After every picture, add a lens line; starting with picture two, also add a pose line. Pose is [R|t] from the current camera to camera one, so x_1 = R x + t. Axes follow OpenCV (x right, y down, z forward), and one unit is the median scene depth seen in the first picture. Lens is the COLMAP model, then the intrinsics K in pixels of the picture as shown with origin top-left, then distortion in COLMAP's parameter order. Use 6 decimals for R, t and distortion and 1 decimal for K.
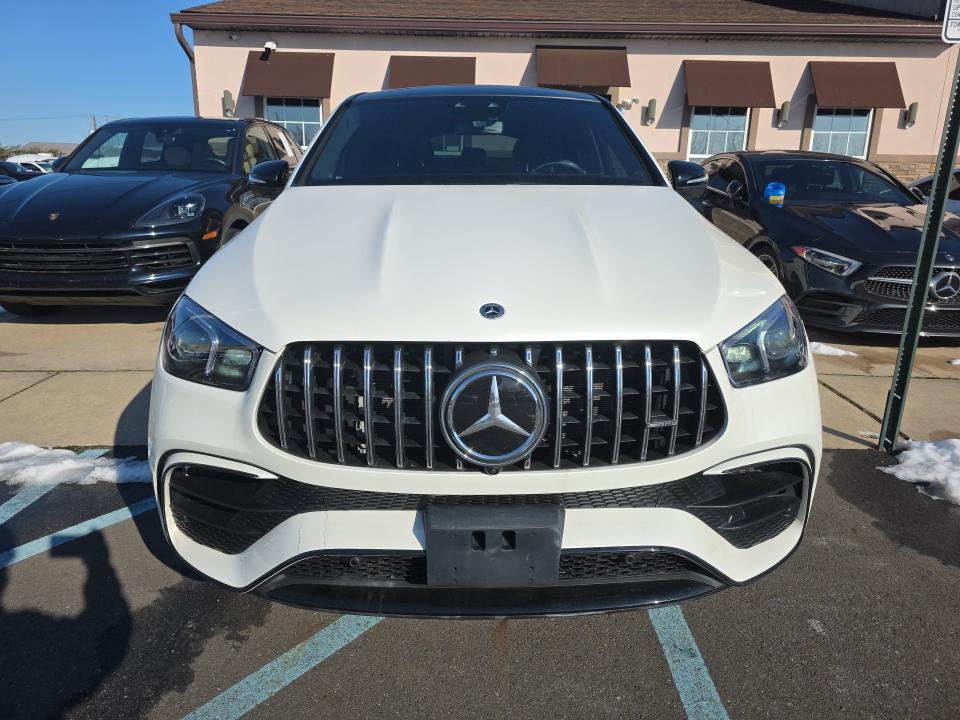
lens RADIAL K [[645.7, 0, 482.9], [0, 645.7, 353.3], [0, 0, 1]] dist [0.031176, -0.022396]
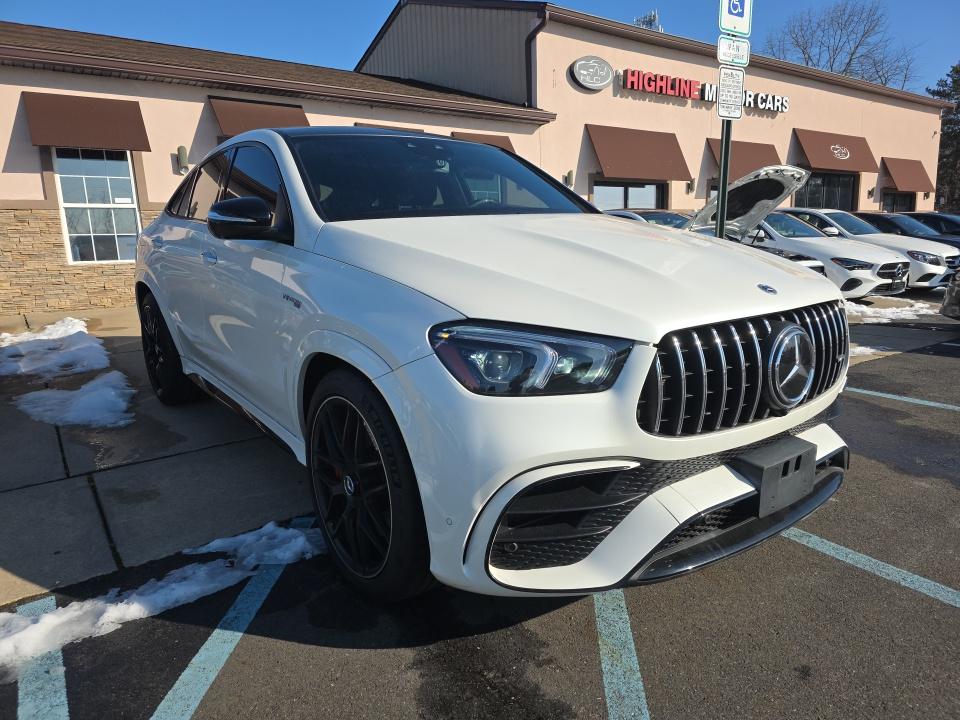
lens RADIAL K [[645.7, 0, 486.4], [0, 645.7, 365.4], [0, 0, 1]] dist [0.031176, -0.022396]
pose [[0.808270, -0.147386, 0.570067, -0.953578], [0.187023, 0.982292, -0.011208, -0.006350], [-0.558320, 0.115675, 0.821522, 0.199761]]
